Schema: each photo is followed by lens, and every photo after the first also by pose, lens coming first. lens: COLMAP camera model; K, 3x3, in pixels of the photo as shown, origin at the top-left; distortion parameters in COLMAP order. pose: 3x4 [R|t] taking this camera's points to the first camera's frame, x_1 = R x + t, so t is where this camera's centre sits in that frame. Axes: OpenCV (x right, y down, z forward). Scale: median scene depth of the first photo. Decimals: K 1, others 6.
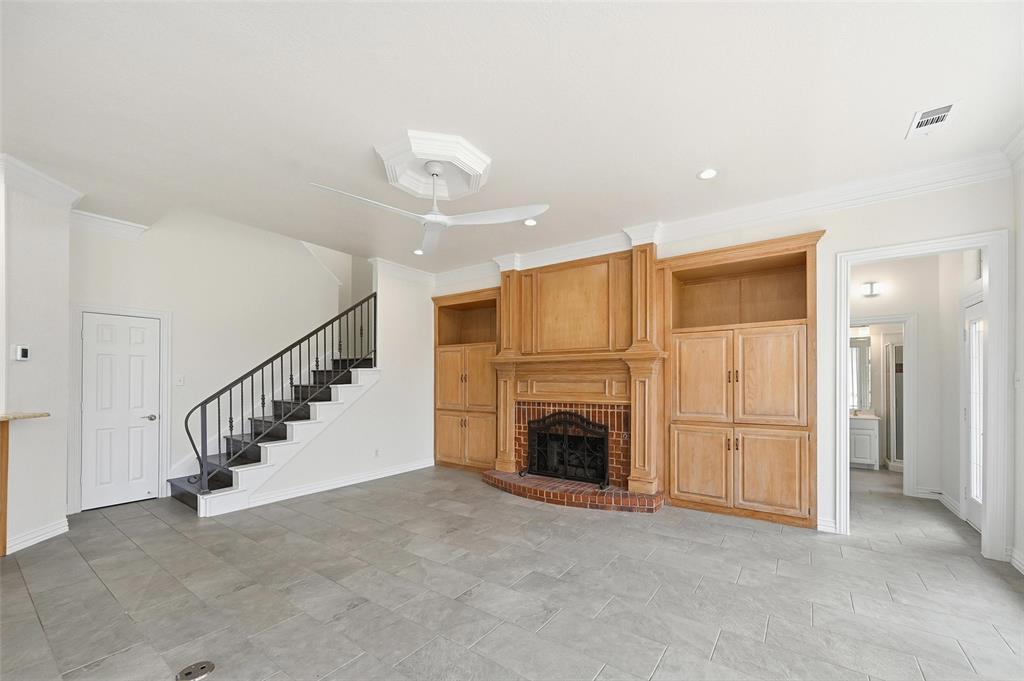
lens RADIAL K [[402.1, 0, 526.2], [0, 402.1, 377.7], [0, 0, 1]] dist [-0.001986, -0.000371]
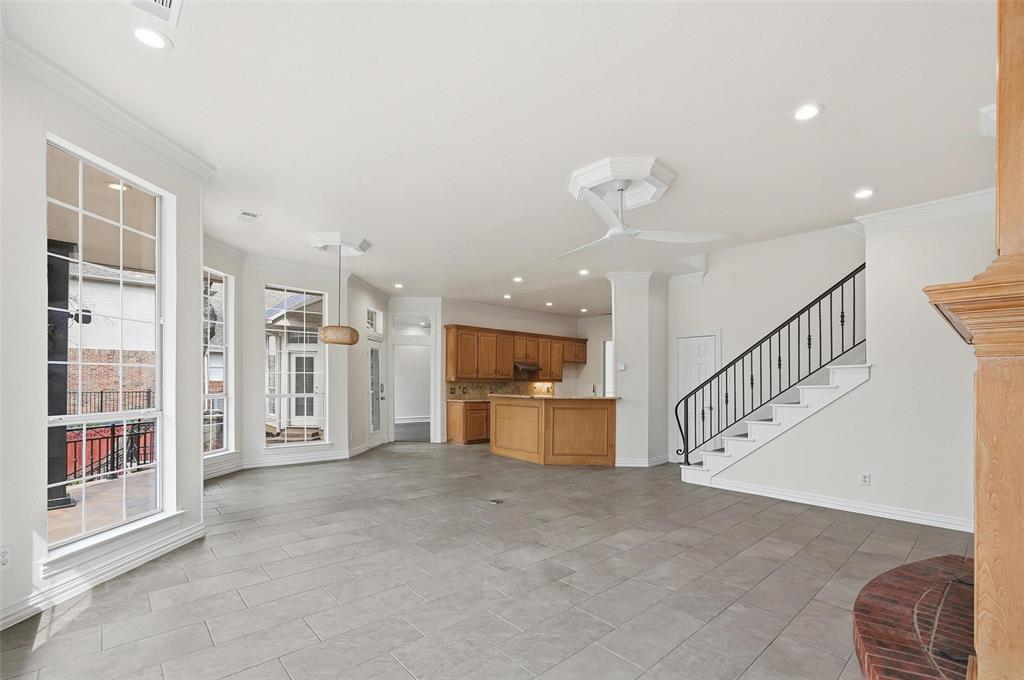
lens RADIAL K [[445.0, 0, 516.3], [0, 445.0, 377.1], [0, 0, 1]] dist [-0.000239, 0.000104]
pose [[-0.215994, -0.012068, -0.976320, 0.682439], [0.000730, 0.999921, -0.012521, 0.012019], [0.976394, -0.003417, -0.215968, 0.666638]]
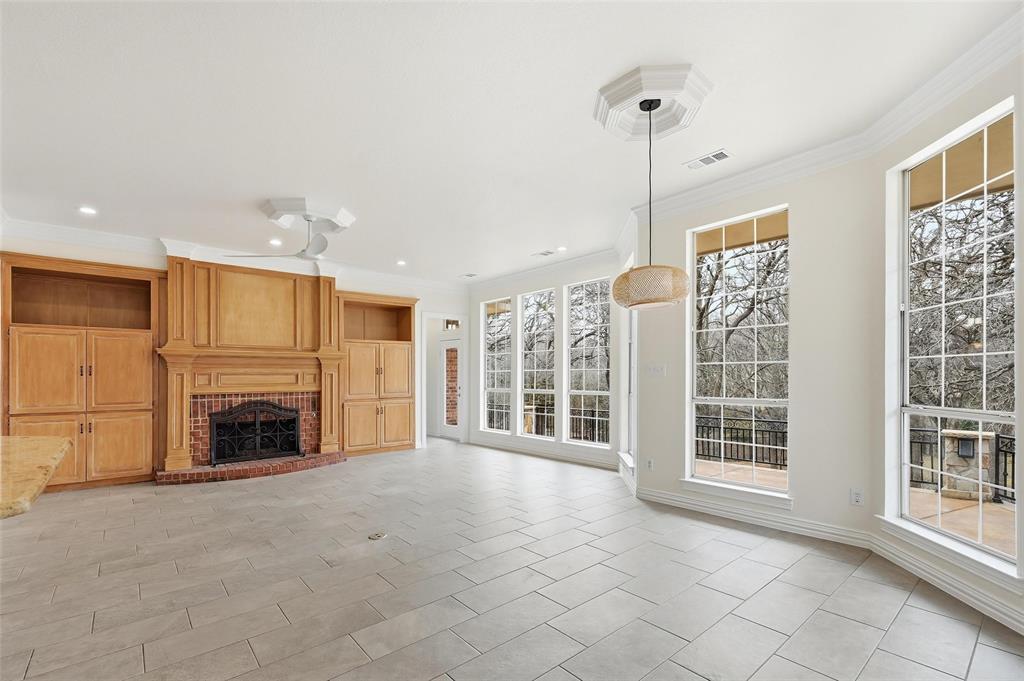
lens RADIAL K [[458.6, 0, 517.9], [0, 458.6, 376.3], [0, 0, 1]] dist [-0.001826, -0.000348]
pose [[0.247616, -0.005647, 0.968842, -1.048617], [-0.006372, 0.999952, 0.007456, 0.000700], [-0.968837, -0.008019, 0.247568, -0.041965]]
